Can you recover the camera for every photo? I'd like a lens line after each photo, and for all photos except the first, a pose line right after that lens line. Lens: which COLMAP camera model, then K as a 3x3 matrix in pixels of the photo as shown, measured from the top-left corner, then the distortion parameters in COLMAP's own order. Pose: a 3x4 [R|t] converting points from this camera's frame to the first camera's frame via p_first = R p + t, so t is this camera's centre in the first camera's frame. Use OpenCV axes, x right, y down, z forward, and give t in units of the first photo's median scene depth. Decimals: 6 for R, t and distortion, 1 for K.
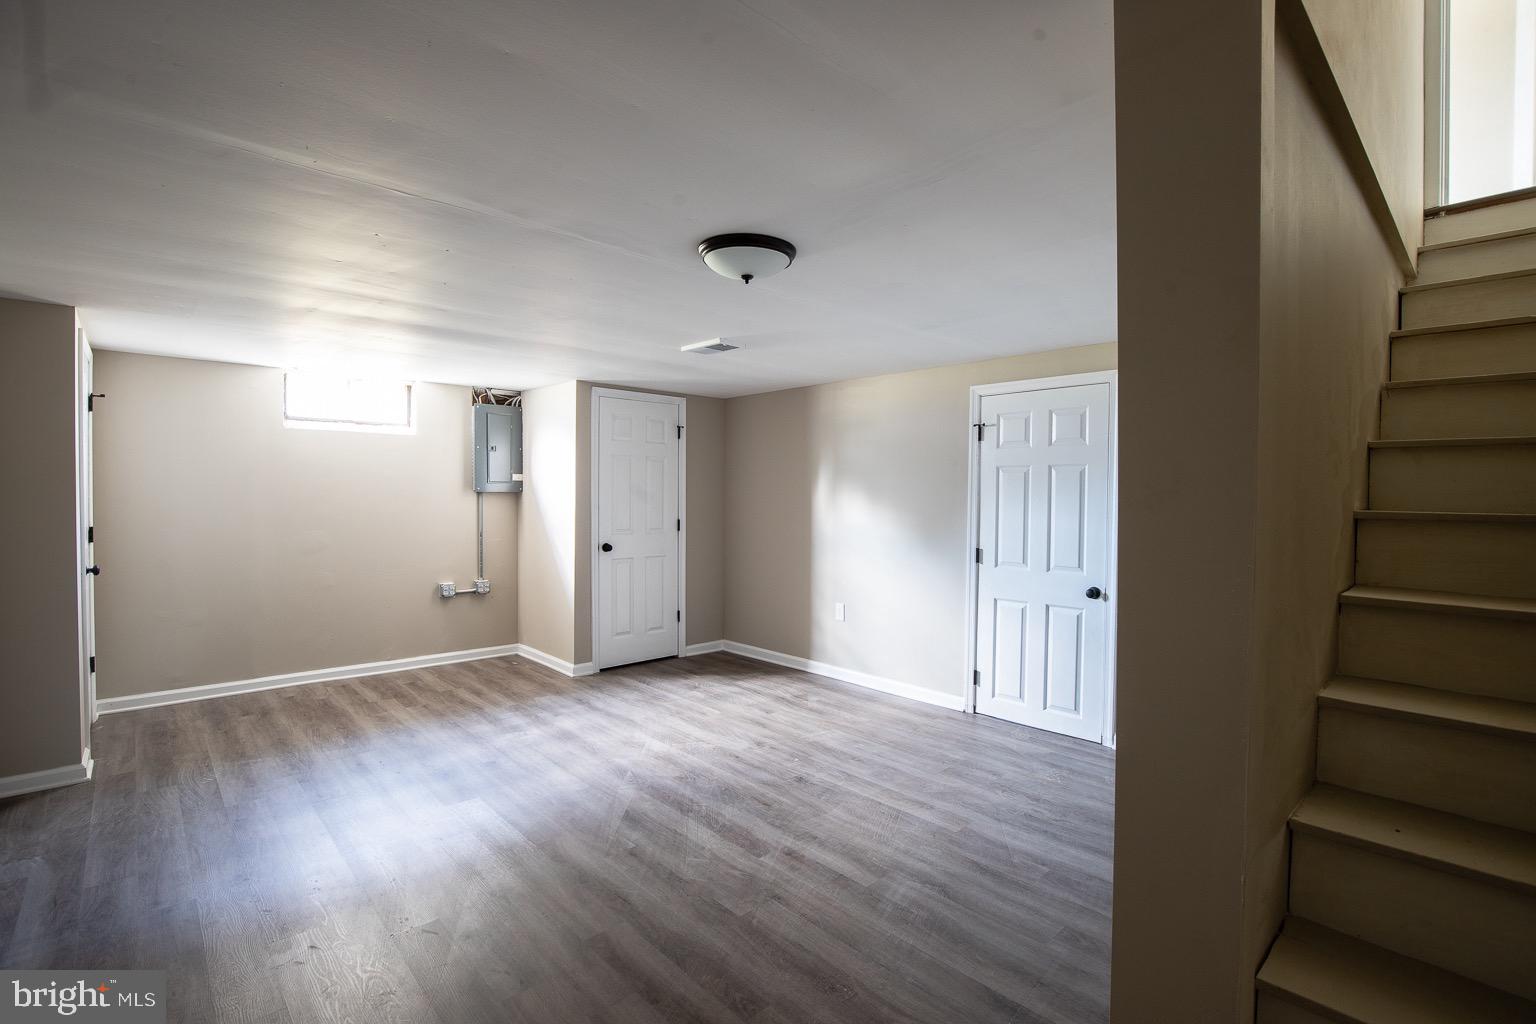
lens RADIAL K [[700.7, 0, 780.3], [0, 700.7, 505.1], [0, 0, 1]] dist [-0.026999, -0.000823]
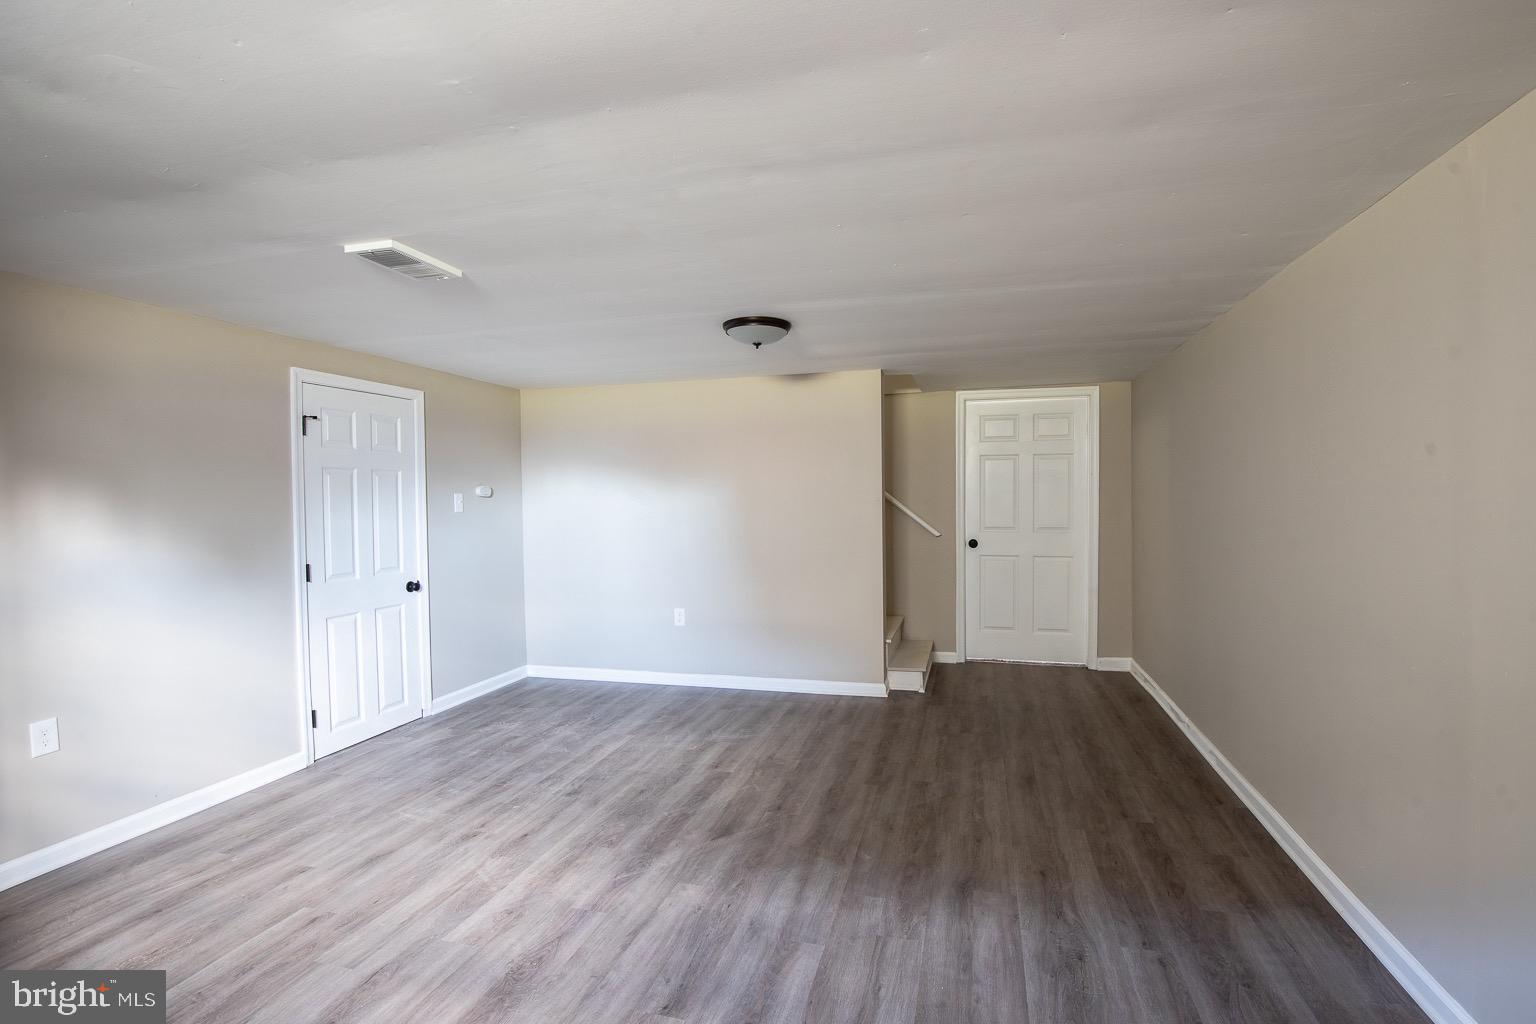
lens RADIAL K [[700.7, 0, 778.0], [0, 700.7, 513.8], [0, 0, 1]] dist [-0.026999, -0.000823]
pose [[-0.513469, -0.018414, 0.857911, -0.938128], [0.020906, 0.999205, 0.033959, -0.020255], [-0.857854, 0.035372, -0.512675, 1.237841]]
